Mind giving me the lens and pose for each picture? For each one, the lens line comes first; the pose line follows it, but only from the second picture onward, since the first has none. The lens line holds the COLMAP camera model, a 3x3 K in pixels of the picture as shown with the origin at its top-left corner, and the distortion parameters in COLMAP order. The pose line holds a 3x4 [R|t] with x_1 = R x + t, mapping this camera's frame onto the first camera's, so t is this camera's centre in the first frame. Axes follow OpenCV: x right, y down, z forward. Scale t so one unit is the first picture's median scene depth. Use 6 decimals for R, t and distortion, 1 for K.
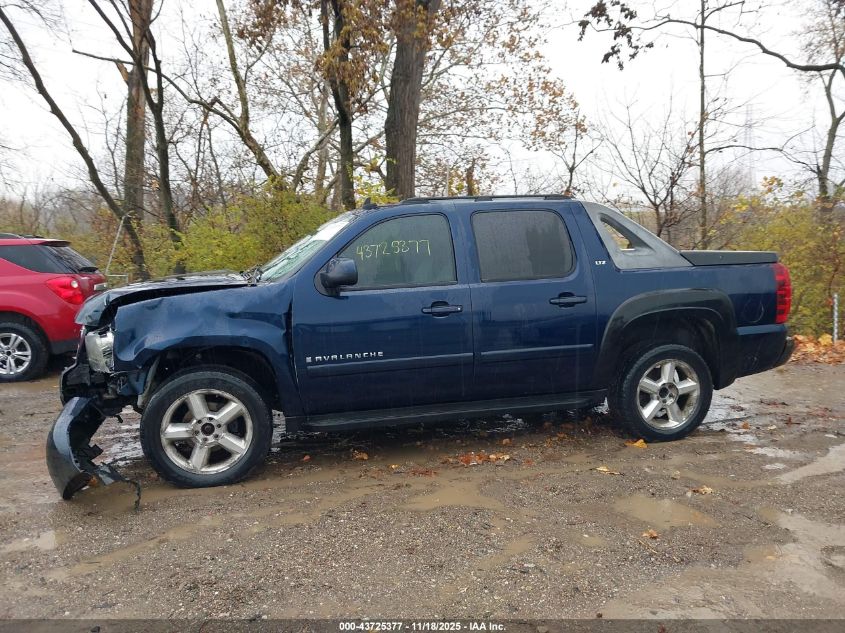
lens RADIAL K [[662.7, 0, 422.5], [0, 662.7, 316.5], [0, 0, 1]] dist [0.029464, -0.001700]
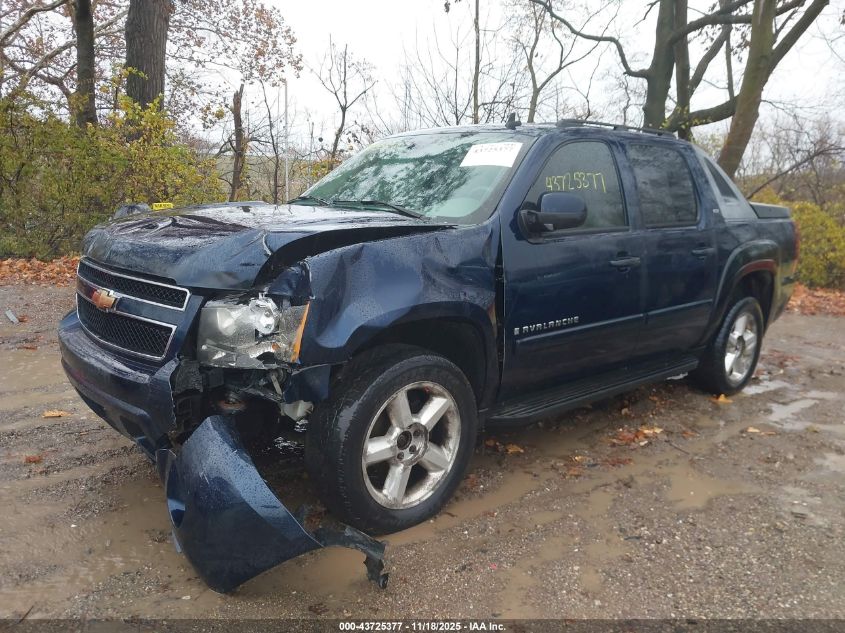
lens RADIAL K [[662.7, 0, 422.5], [0, 662.7, 316.5], [0, 0, 1]] dist [0.029464, -0.001700]
pose [[0.893287, -0.035388, 0.448091, -0.597464], [-0.001898, 0.996590, 0.082489, -0.011533], [-0.449482, -0.074537, 0.890174, 0.394971]]
